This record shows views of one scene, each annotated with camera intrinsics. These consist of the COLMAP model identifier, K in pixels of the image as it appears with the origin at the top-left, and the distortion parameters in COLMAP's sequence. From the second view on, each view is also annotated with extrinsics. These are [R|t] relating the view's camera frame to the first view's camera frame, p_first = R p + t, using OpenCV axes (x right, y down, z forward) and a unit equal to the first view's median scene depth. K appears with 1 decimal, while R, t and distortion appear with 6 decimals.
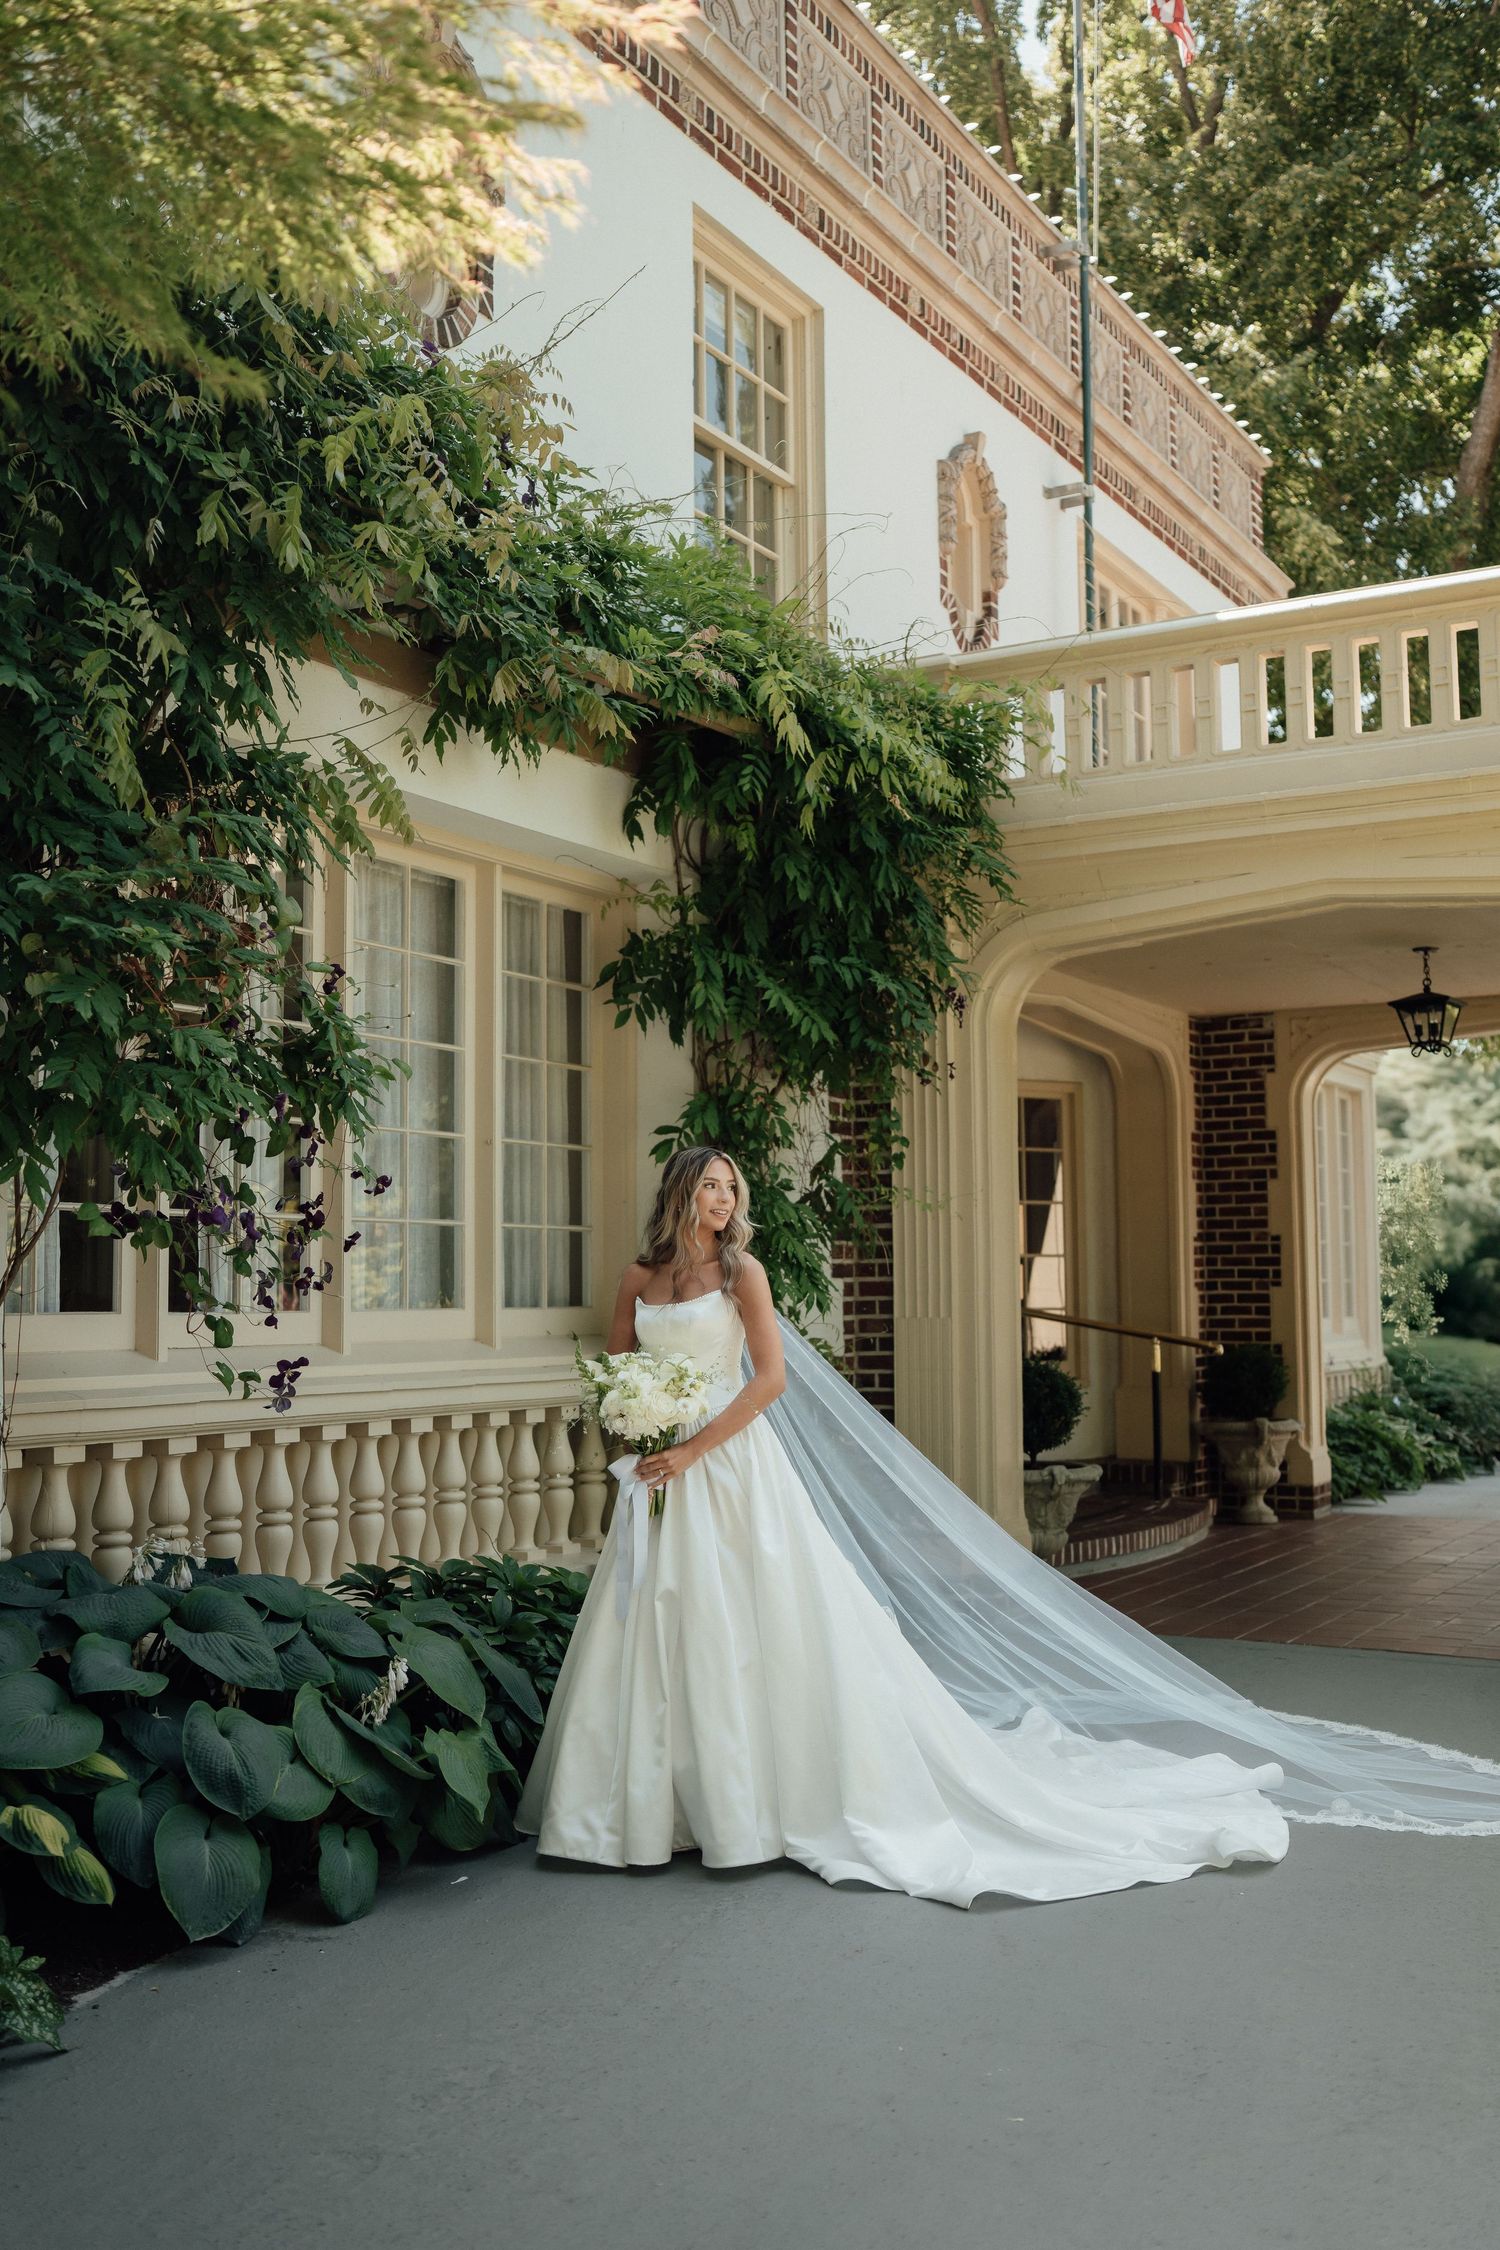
lens RADIAL K [[2239.0, 0, 728.9], [0, 2239.0, 1100.4], [0, 0, 1]] dist [-0.070220, 0.215834]
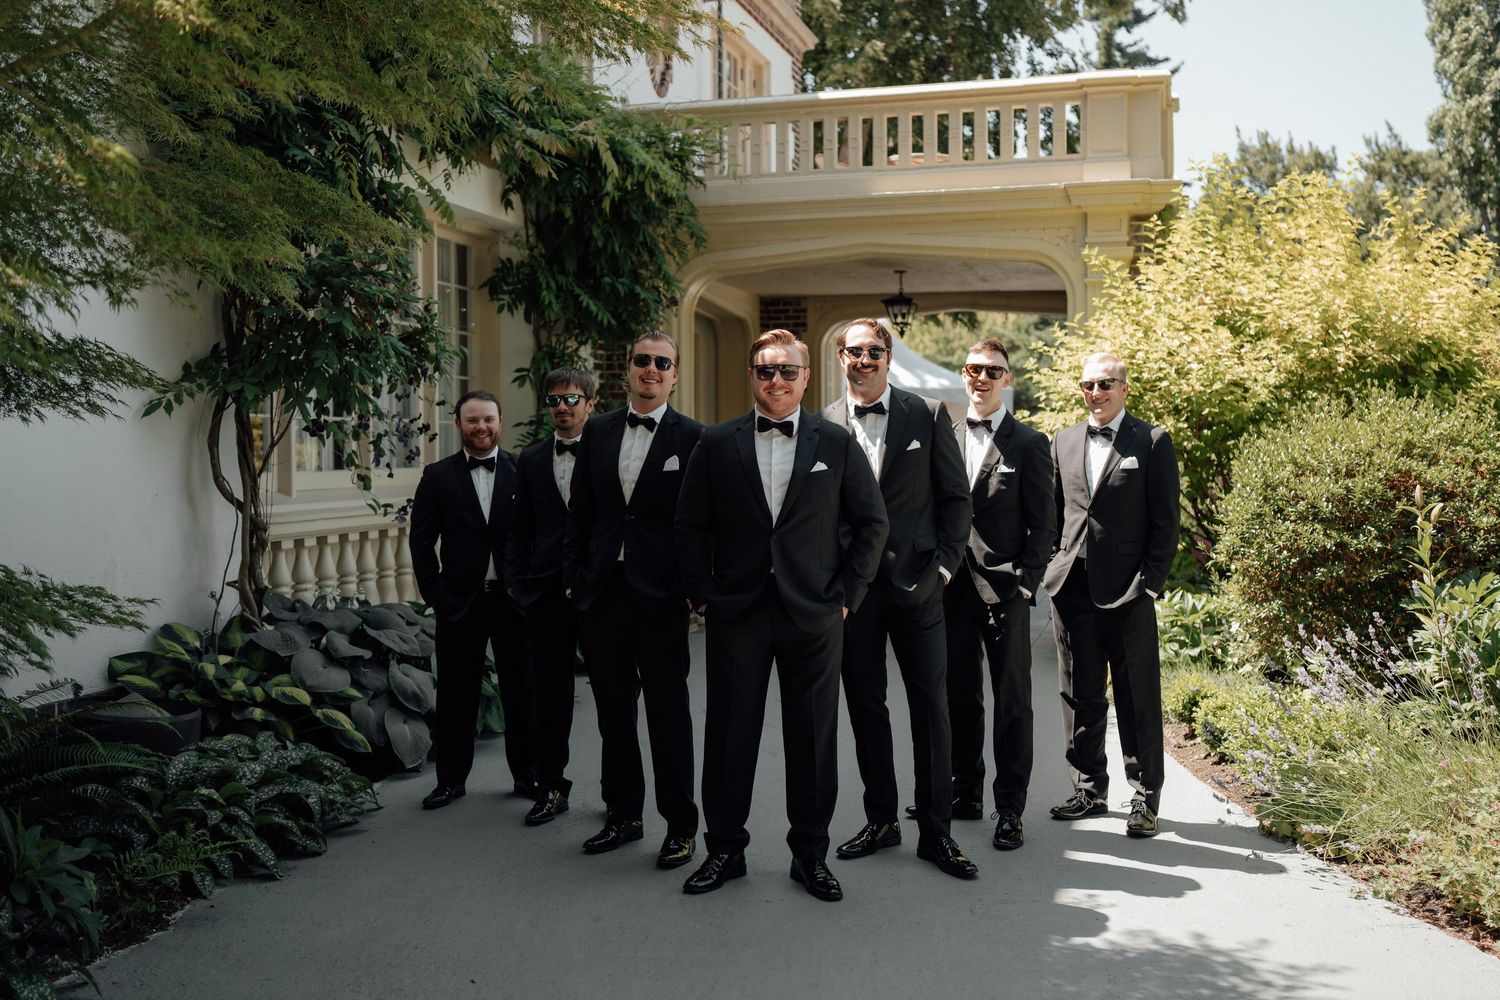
lens RADIAL K [[1494.1, 0, 744.3], [0, 1494.1, 479.0], [0, 0, 1]] dist [0.008858, -0.014557]
pose [[0.970156, -0.001563, 0.242476, -0.113842], [-0.024307, 0.994315, 0.103663, -0.022733], [-0.241259, -0.106464, 0.964603, -0.180028]]
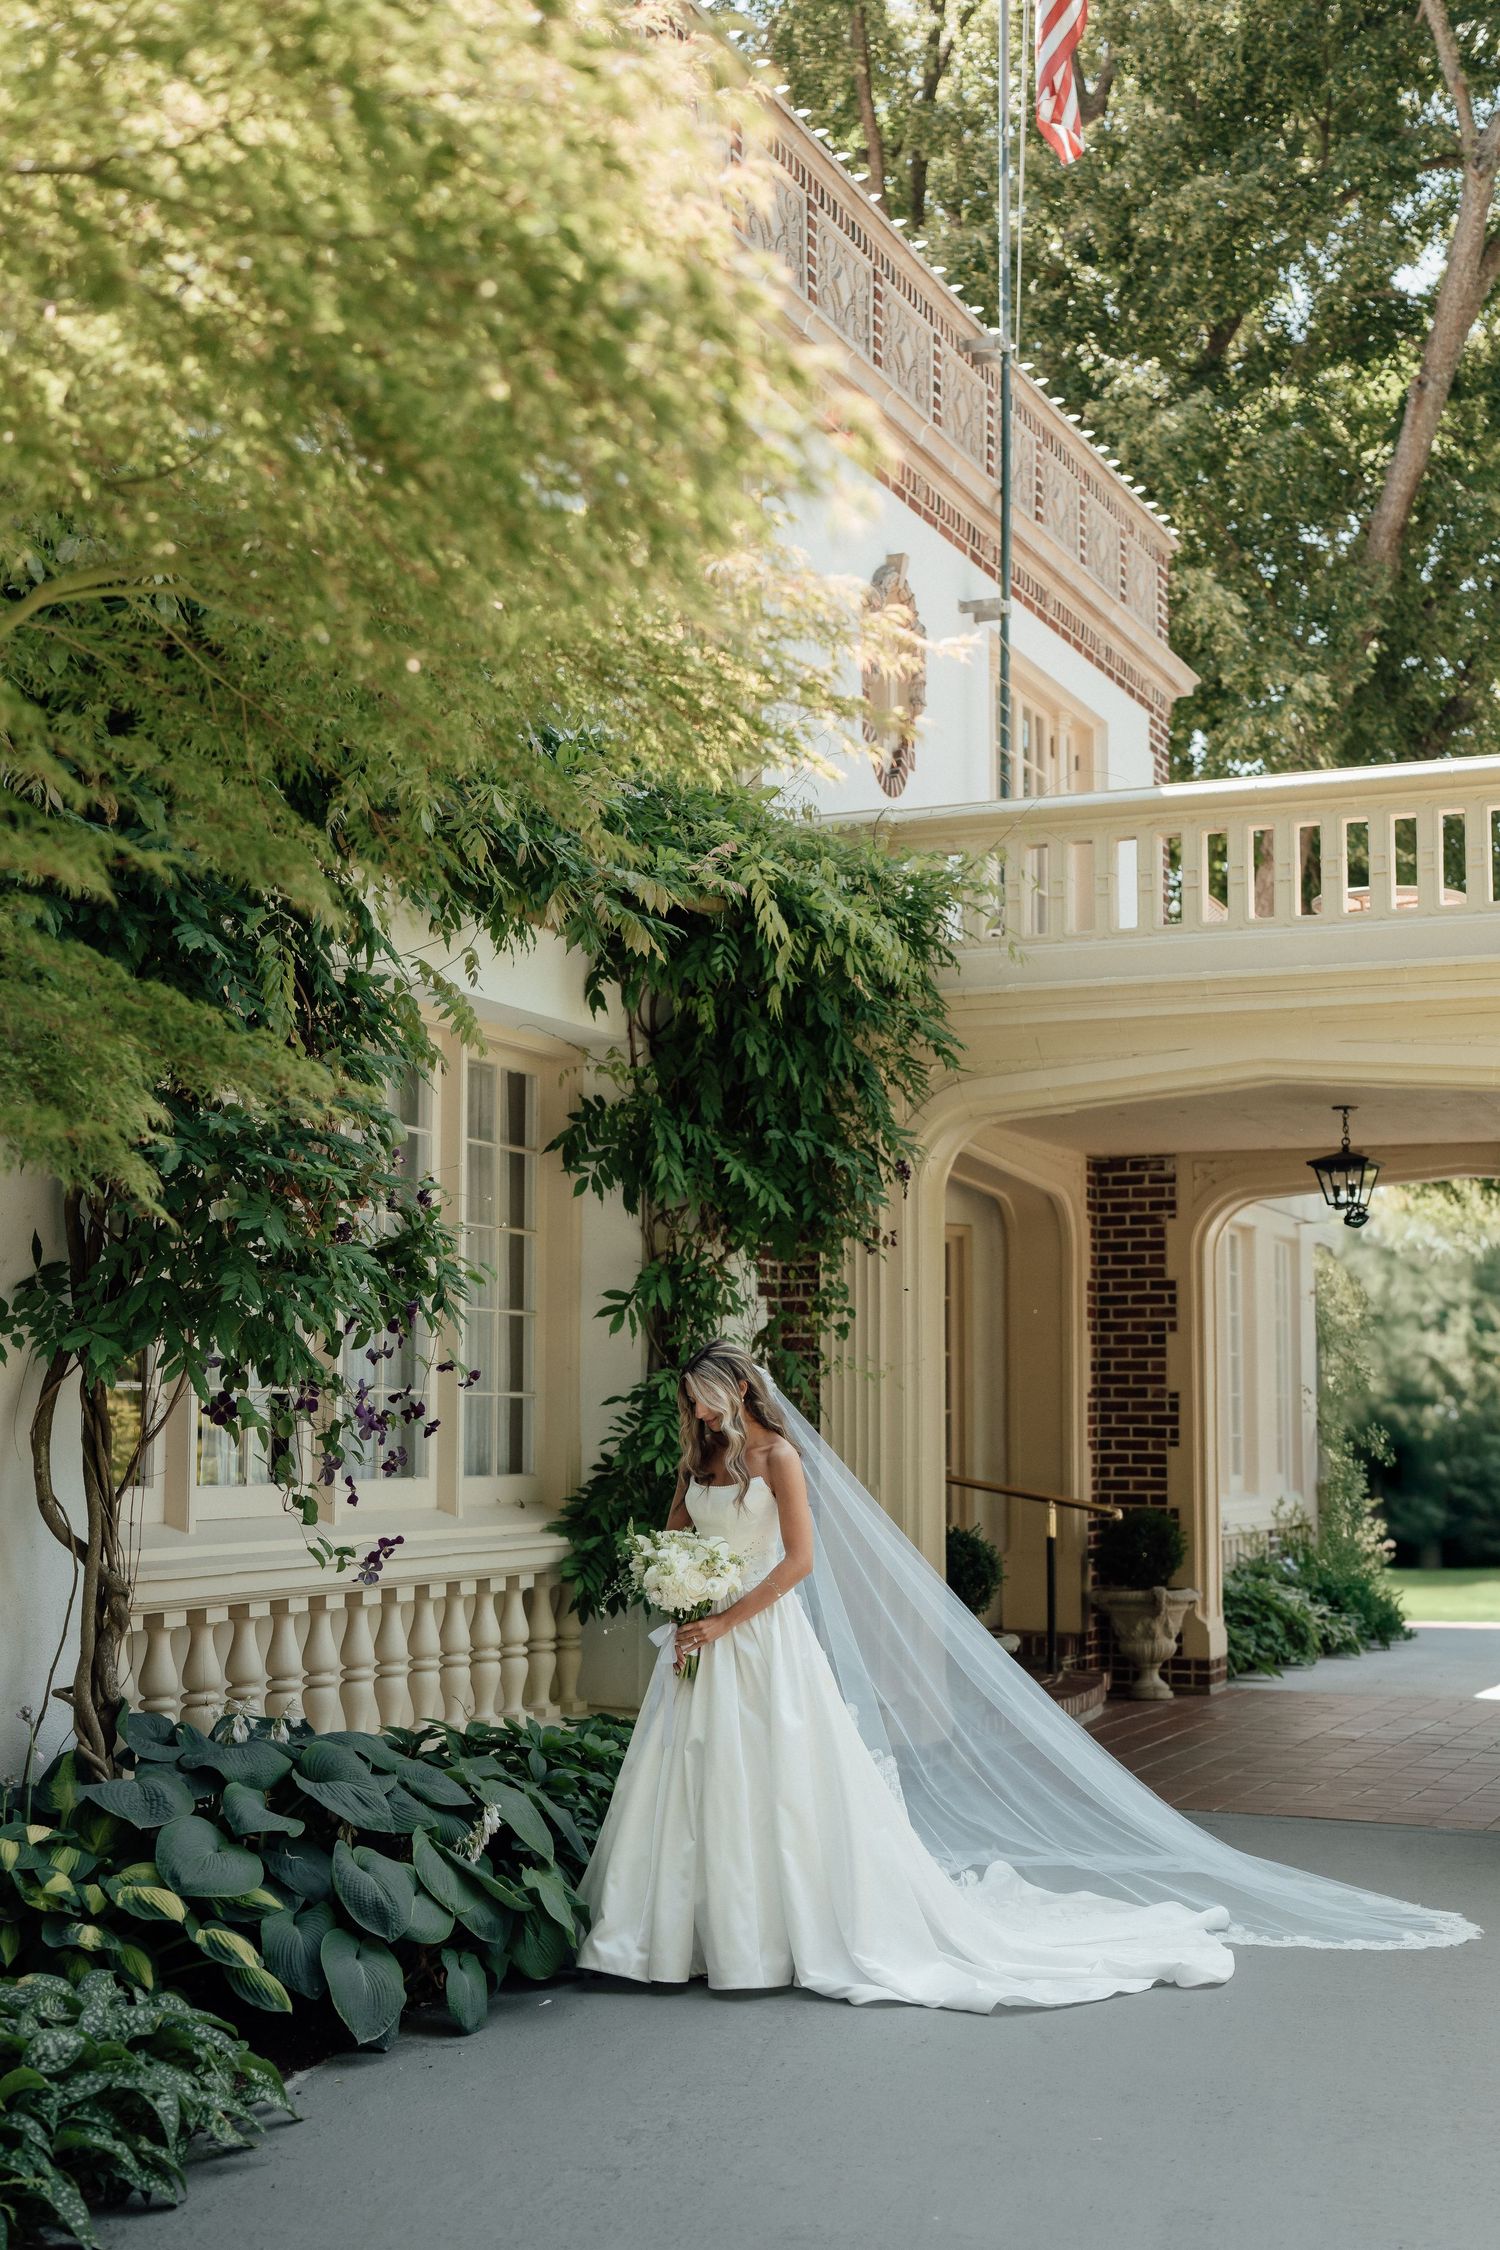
lens RADIAL K [[2832.7, 0, 763.9], [0, 2832.7, 1192.6], [0, 0, 1]] dist [0.026975, 0.215613]
pose [[0.992396, 0.019015, 0.121609, -0.091289], [-0.019646, 0.999799, 0.003991, -0.031120], [-0.121508, -0.006350, 0.992570, -0.204289]]
